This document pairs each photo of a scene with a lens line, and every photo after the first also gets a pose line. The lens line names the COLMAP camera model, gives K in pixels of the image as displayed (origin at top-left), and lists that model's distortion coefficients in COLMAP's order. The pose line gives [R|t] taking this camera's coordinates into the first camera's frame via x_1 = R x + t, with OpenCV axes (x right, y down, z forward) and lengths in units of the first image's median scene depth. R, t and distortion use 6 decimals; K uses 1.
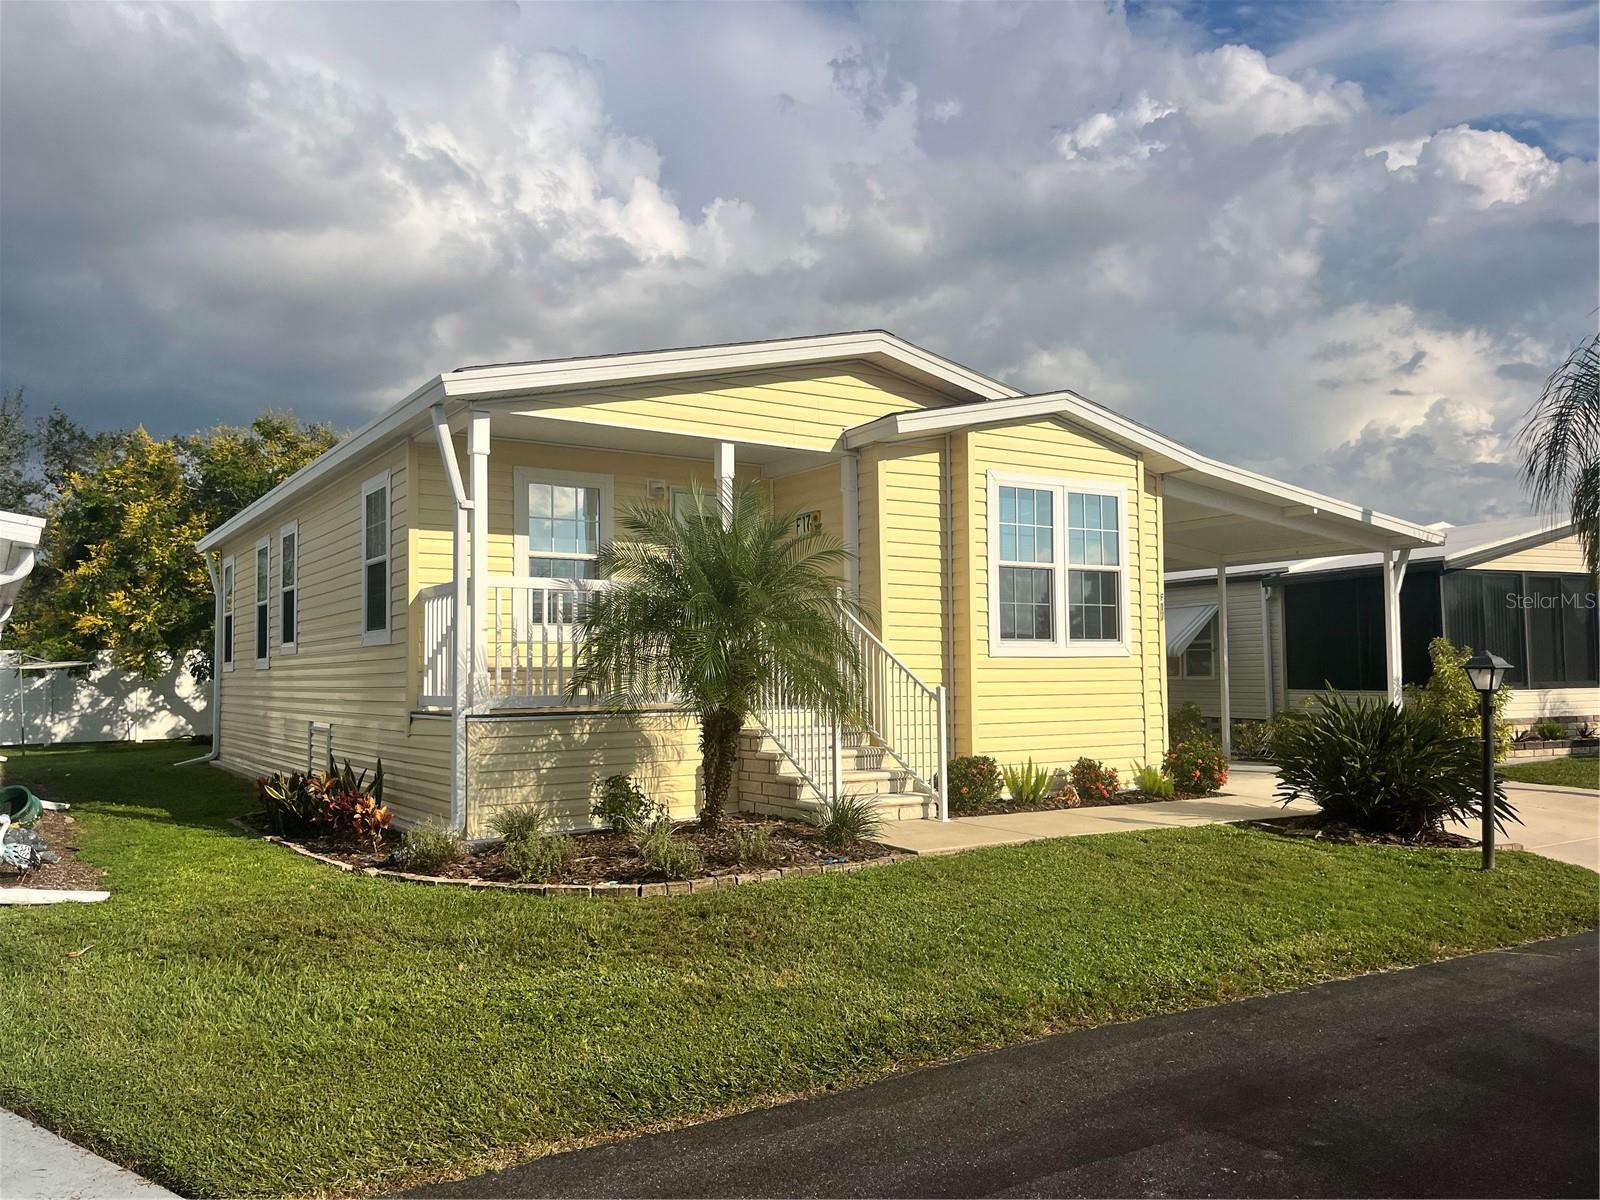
lens RADIAL K [[1217.3, 0, 797.7], [0, 1217.3, 601.6], [0, 0, 1]] dist [0.044063, -0.054188]
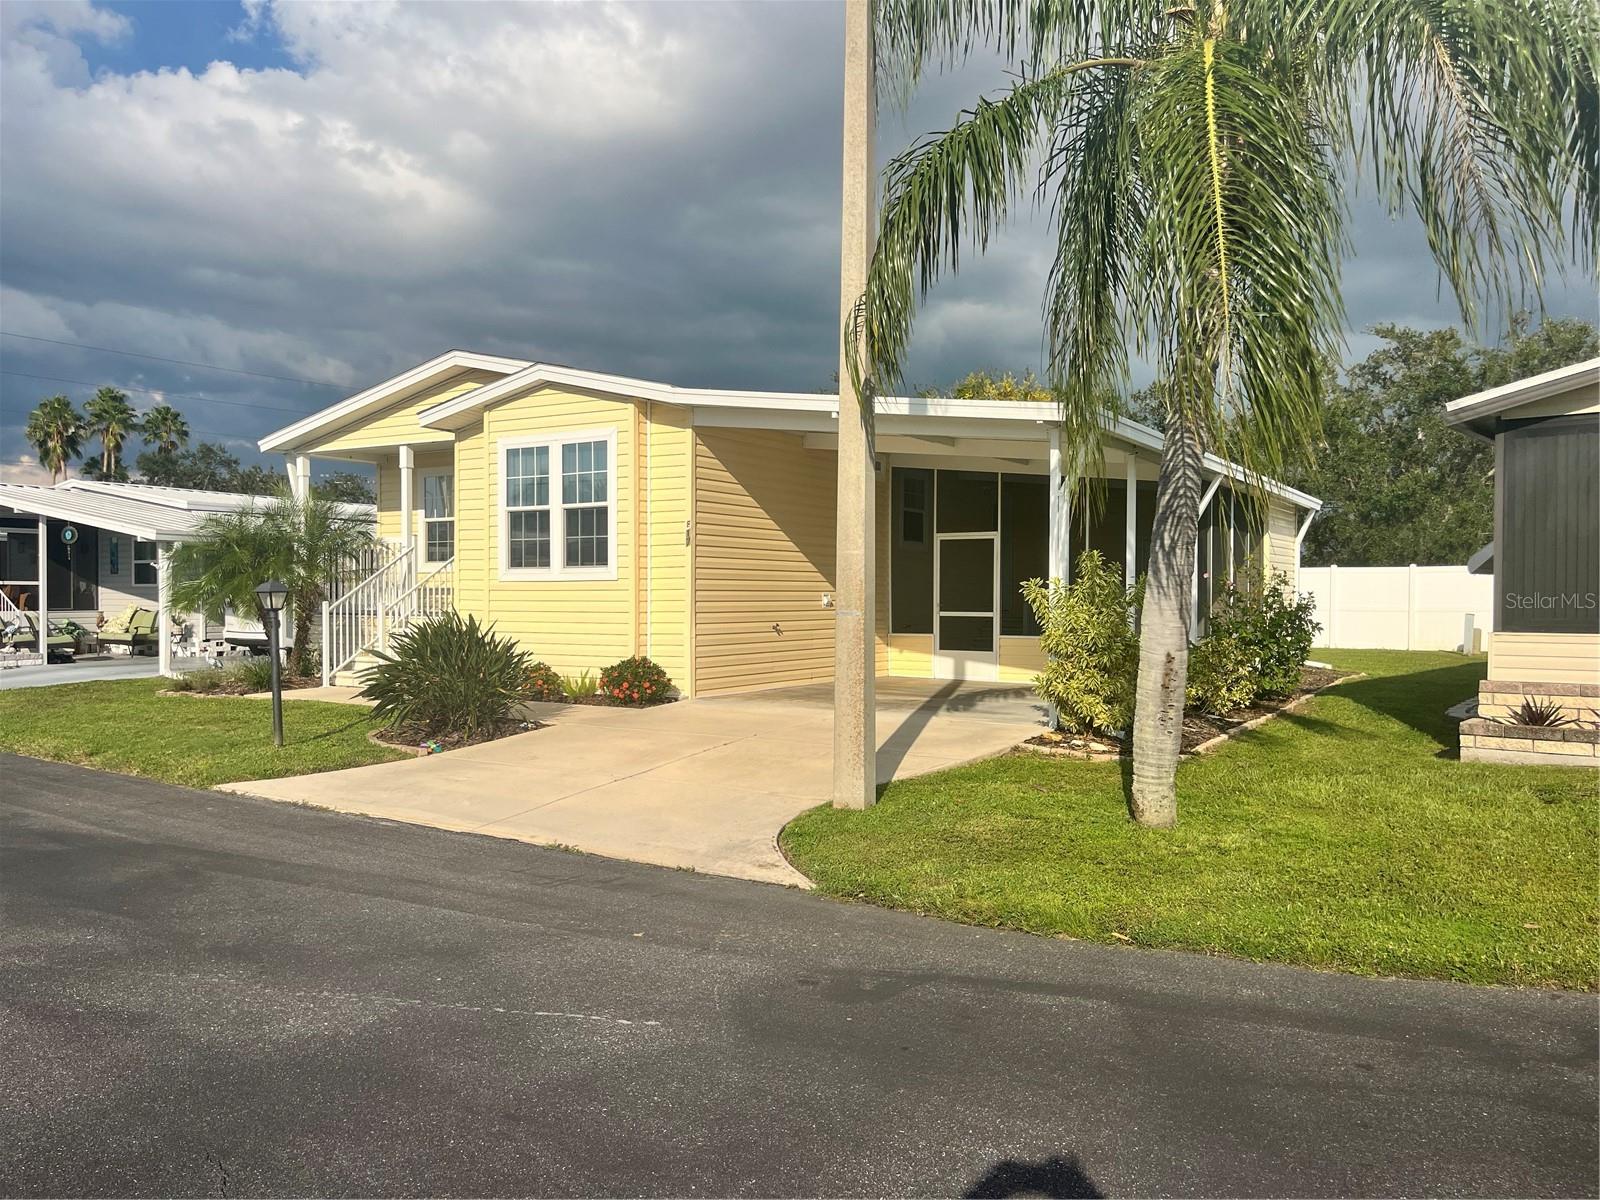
lens RADIAL K [[1217.3, 0, 801.0], [0, 1217.3, 602.2], [0, 0, 1]] dist [0.044063, -0.054188]
pose [[0.429543, 0.010512, -0.902985, 1.032125], [0.038787, 0.998795, 0.030078, 0.028581], [0.902213, -0.047944, 0.428618, 0.500397]]
